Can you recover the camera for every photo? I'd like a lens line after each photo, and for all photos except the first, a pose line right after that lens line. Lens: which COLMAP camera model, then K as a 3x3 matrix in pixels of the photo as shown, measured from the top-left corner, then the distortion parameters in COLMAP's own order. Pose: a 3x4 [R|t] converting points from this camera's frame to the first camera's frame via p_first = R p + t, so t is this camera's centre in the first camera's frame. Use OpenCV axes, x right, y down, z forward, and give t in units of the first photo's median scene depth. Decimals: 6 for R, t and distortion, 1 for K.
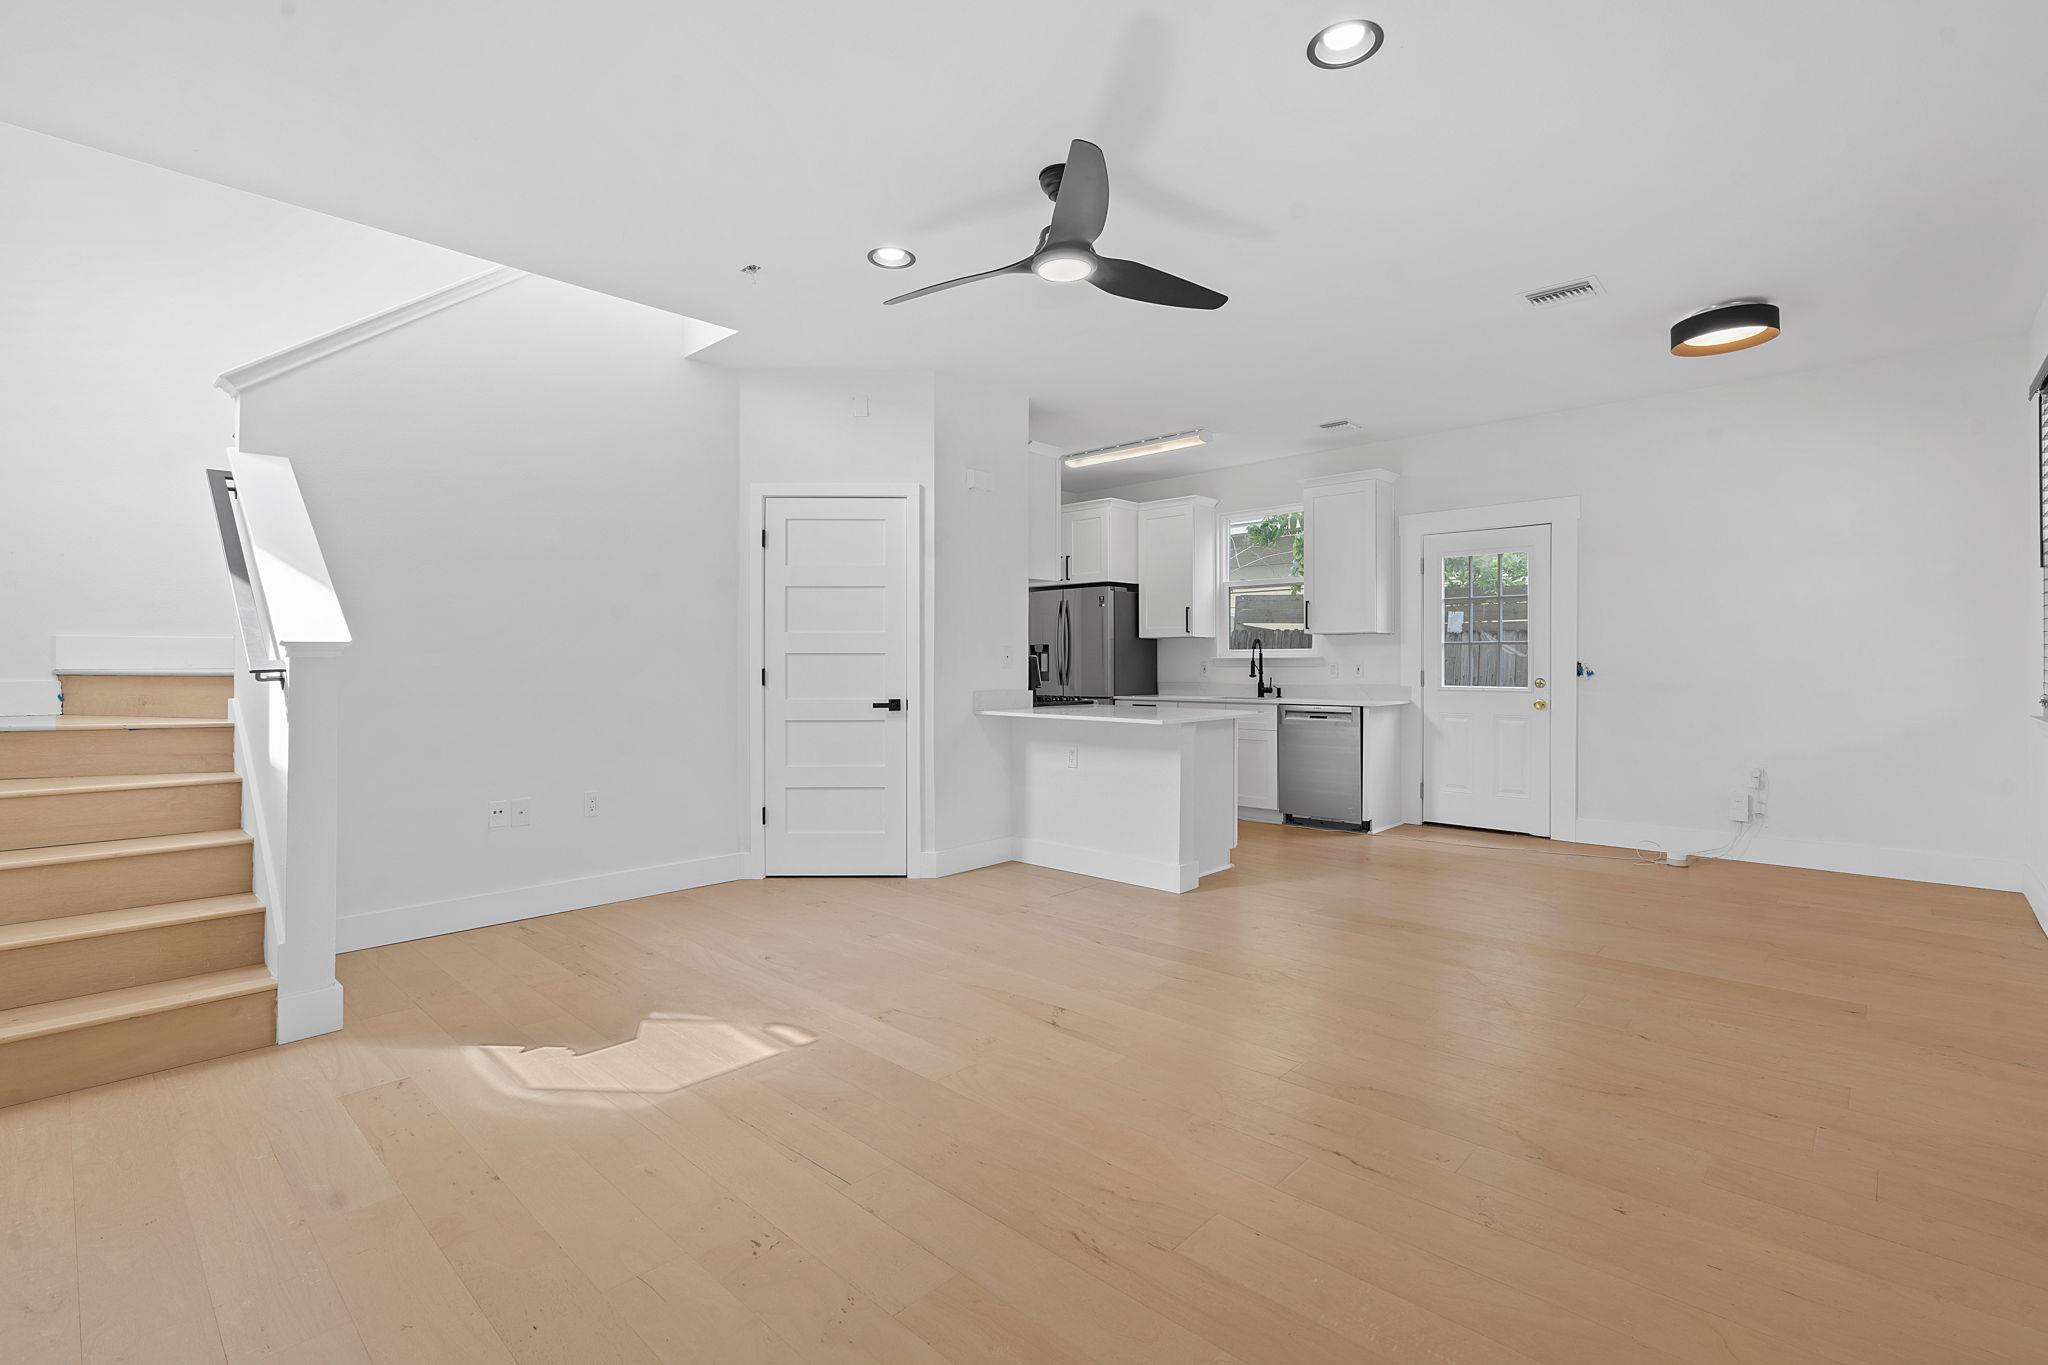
lens RADIAL K [[933.6, 0, 1024.7], [0, 933.6, 665.3], [0, 0, 1]] dist [-0.015337, 0.002279]
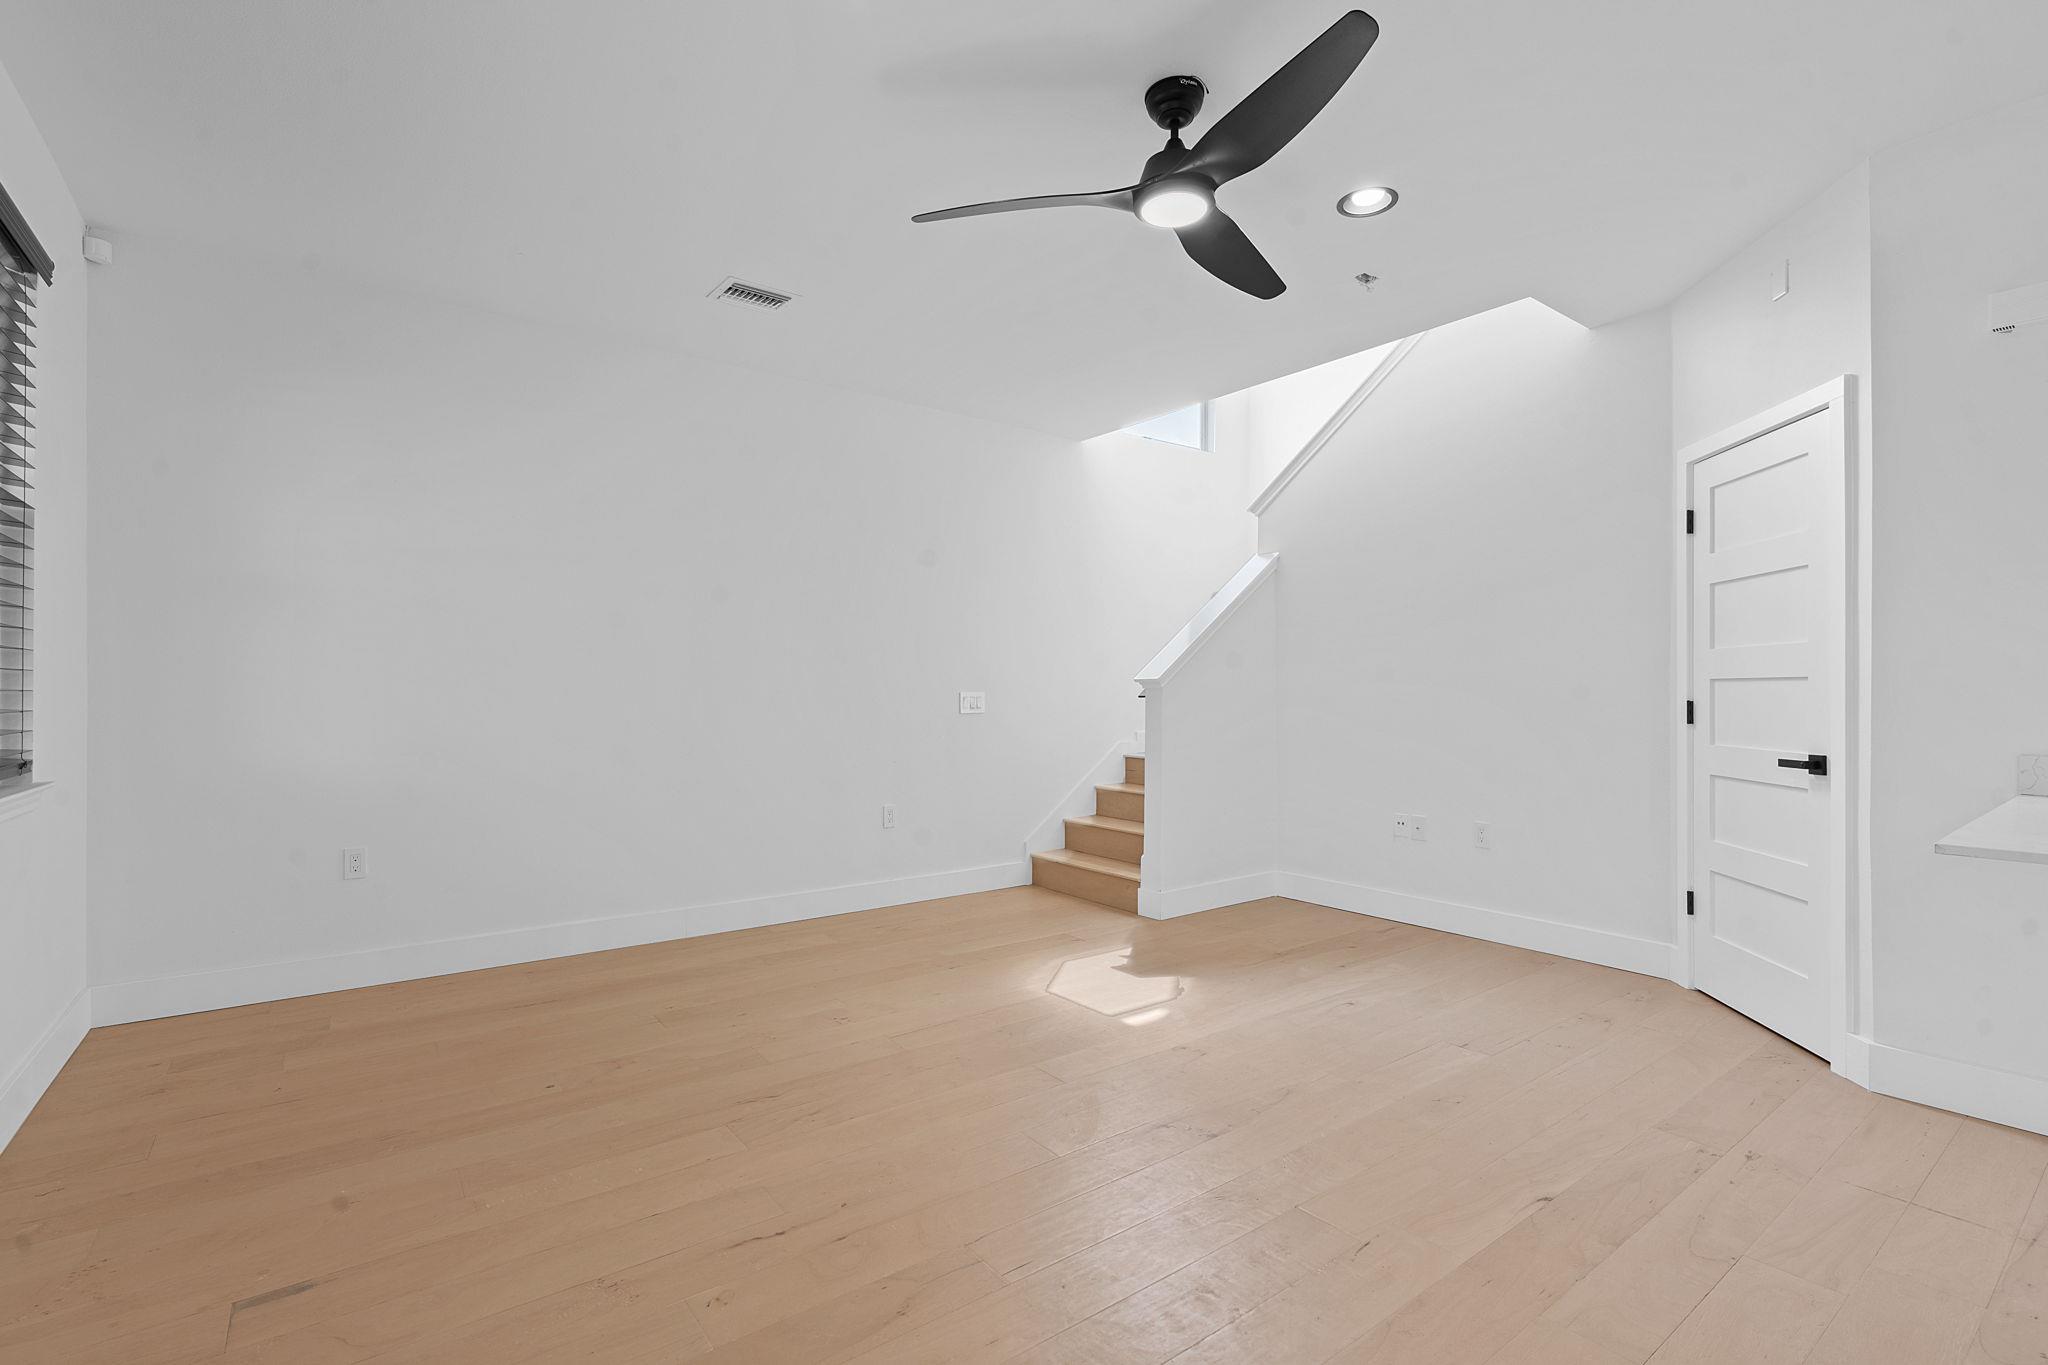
lens RADIAL K [[933.6, 0, 1020.3], [0, 933.6, 692.7], [0, 0, 1]] dist [-0.015337, 0.002279]
pose [[-0.170048, 0.002615, -0.985432, 0.398151], [-0.005658, 0.999977, 0.003630, -0.001724], [0.985419, 0.006193, -0.170030, 0.462983]]
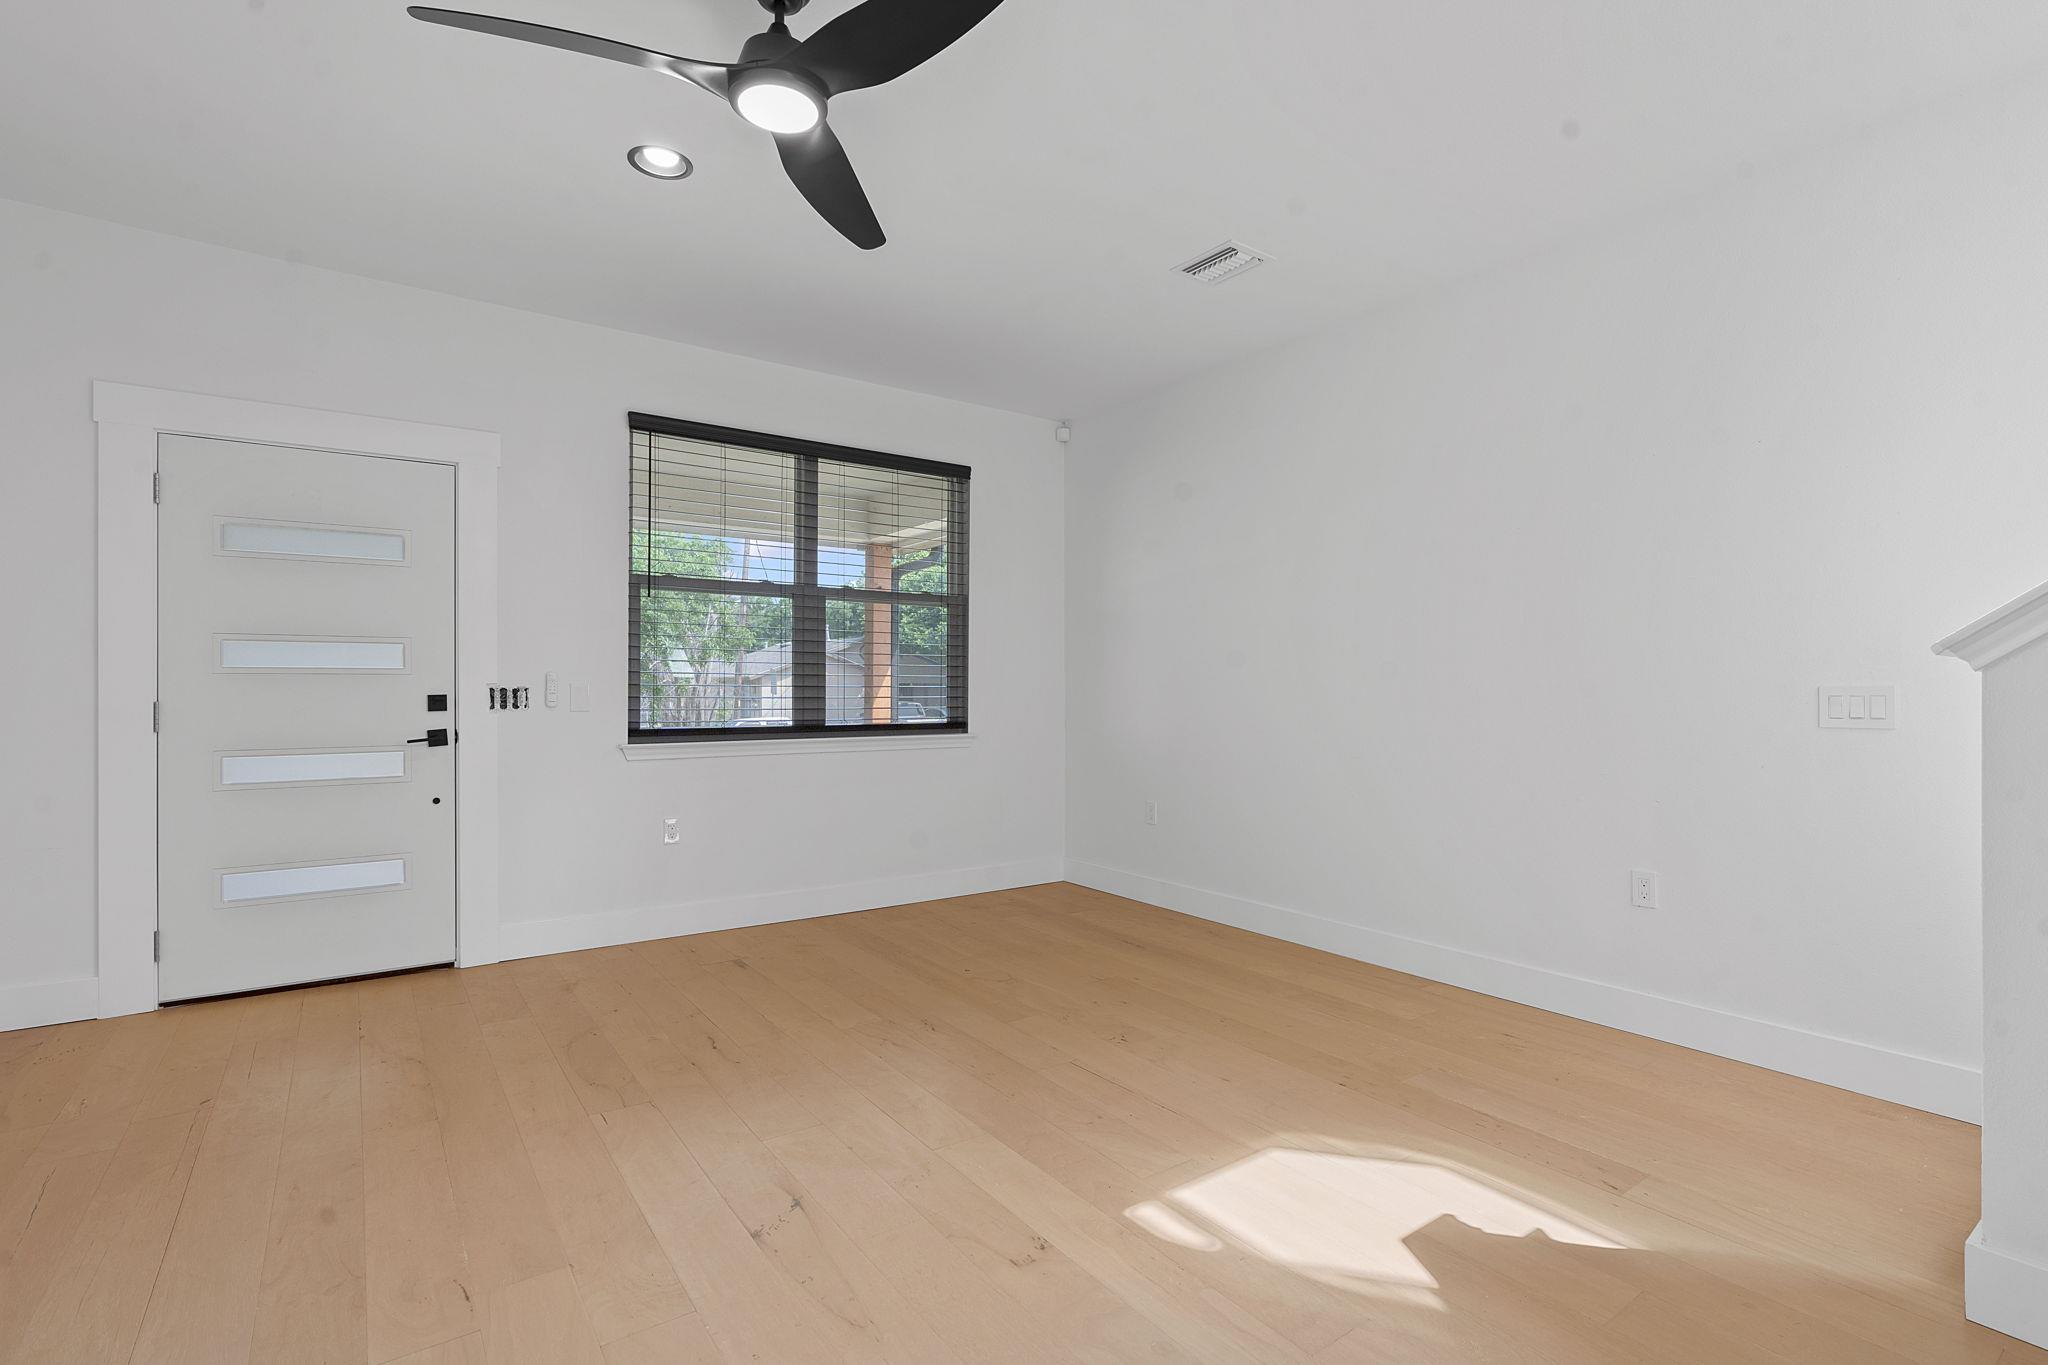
lens RADIAL K [[933.6, 0, 1026.1], [0, 933.6, 678.9], [0, 0, 1]] dist [-0.015337, 0.002279]
pose [[-0.982009, 0.000603, 0.188834, -0.122249], [-0.000513, 0.999983, -0.005860, -0.000970], [-0.188834, -0.005851, -0.981992, 0.753083]]
